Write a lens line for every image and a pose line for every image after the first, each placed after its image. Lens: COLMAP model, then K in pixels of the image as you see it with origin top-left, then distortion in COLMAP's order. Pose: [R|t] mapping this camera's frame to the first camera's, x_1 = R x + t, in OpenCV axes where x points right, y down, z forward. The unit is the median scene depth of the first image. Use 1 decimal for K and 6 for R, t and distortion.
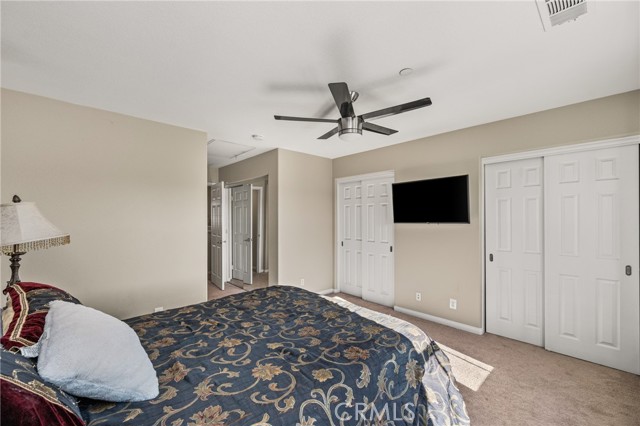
lens RADIAL K [[257.8, 0, 319.2], [0, 257.8, 218.6], [0, 0, 1]] dist [0.000042, 0.000097]
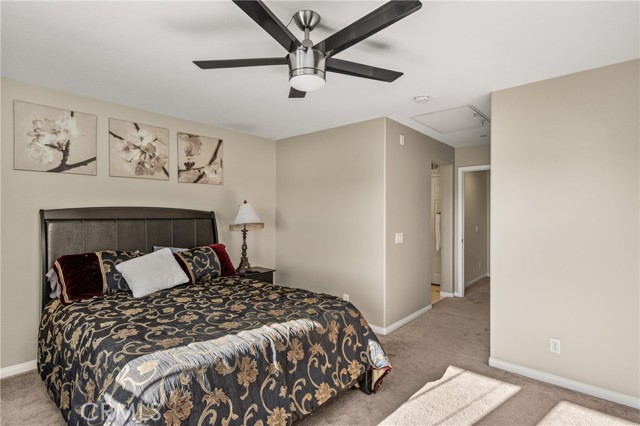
lens RADIAL K [[315.9, 0, 320.0], [0, 315.9, 213.0], [0, 0, 1]] dist [0.001085, 0.000141]
pose [[0.128982, 0.005233, -0.991633, 1.129539], [-0.009078, 0.999950, 0.004096, -0.005452], [0.991605, 0.008473, 0.129023, 1.170808]]
